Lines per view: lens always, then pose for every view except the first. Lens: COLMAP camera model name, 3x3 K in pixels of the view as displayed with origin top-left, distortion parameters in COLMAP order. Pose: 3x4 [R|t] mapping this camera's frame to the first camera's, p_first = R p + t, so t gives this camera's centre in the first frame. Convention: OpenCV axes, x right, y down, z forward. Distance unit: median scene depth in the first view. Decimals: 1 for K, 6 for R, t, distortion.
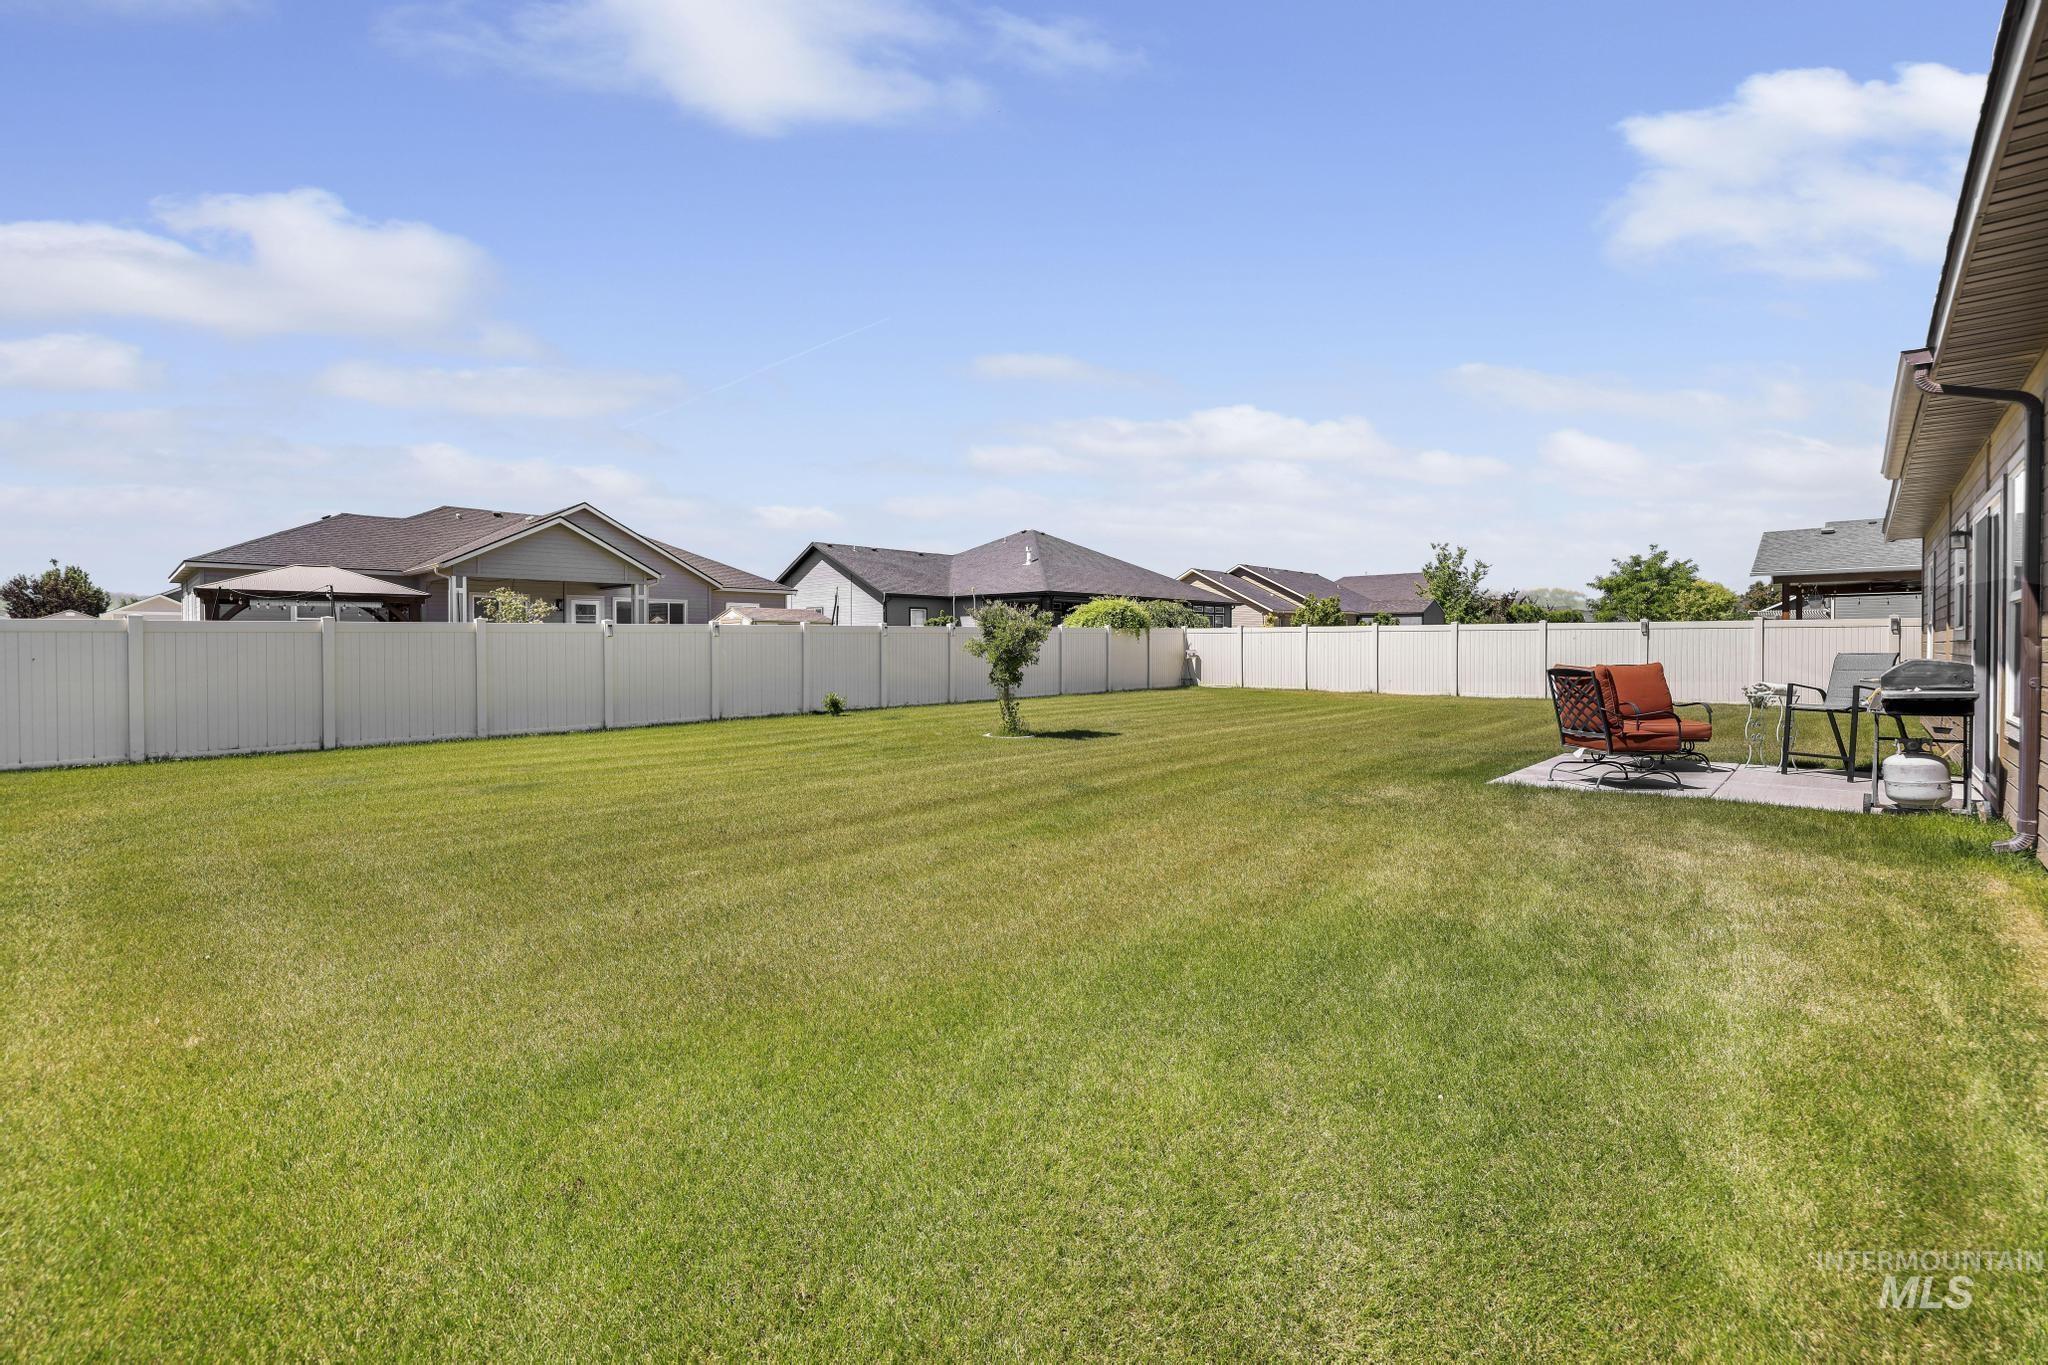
lens RADIAL K [[873.8, 0, 987.6], [0, 873.8, 640.6], [0, 0, 1]] dist [-0.000606, 0.000048]
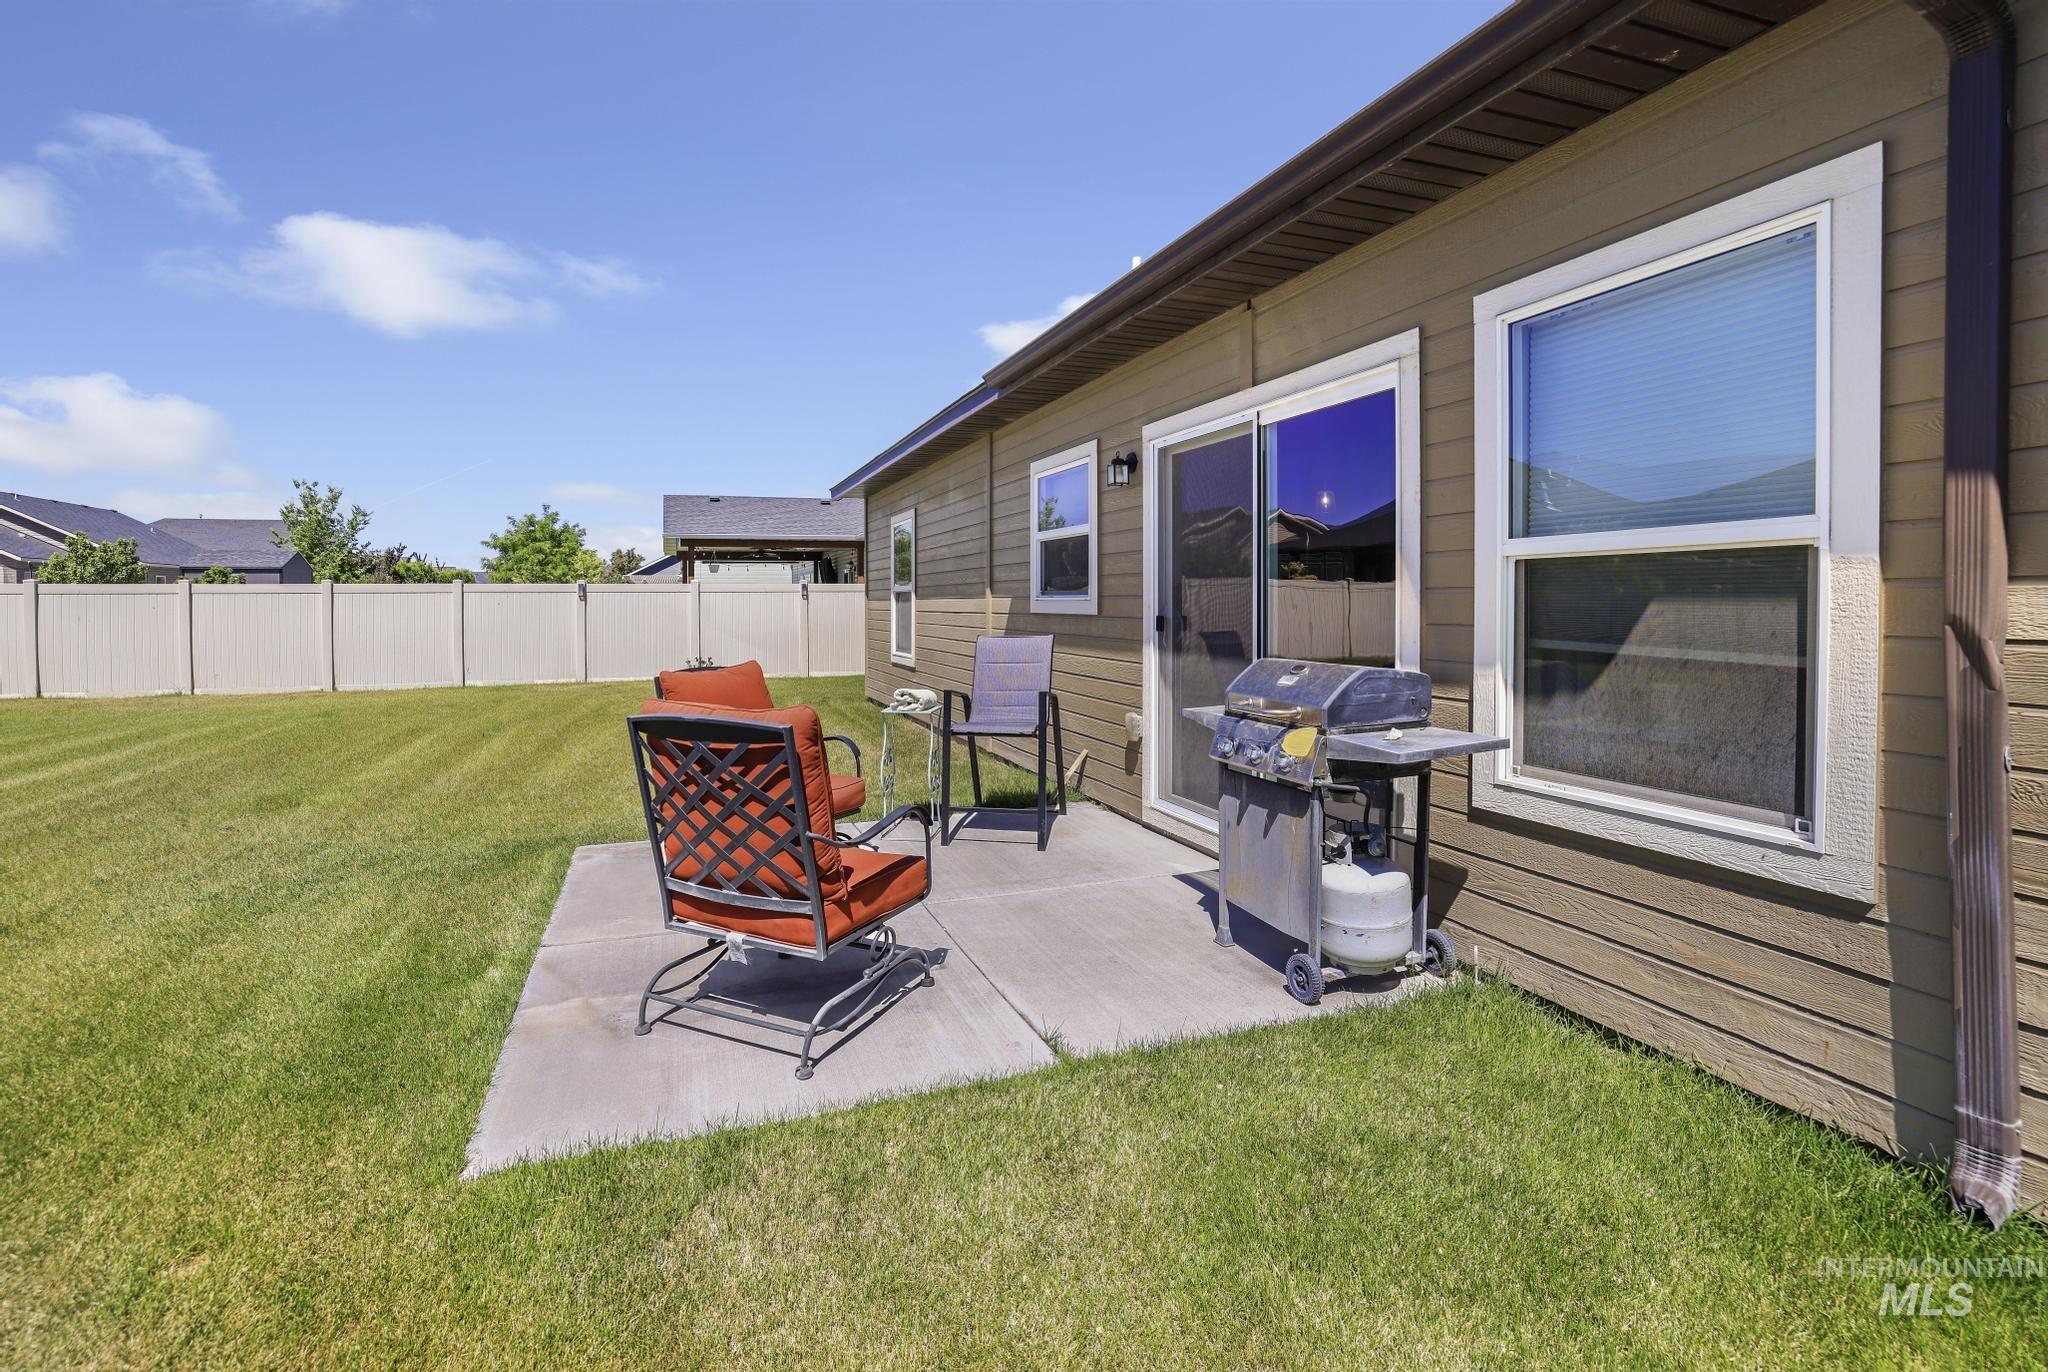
lens RADIAL K [[906.9, 0, 972.0], [0, 906.9, 615.8], [0, 0, 1]] dist [-0.000744, 0.000007]
pose [[0.444838, -0.017298, 0.895444, 0.065623], [0.003715, 0.999840, 0.017469, -0.002145], [-0.895603, -0.004445, 0.444832, 0.123926]]
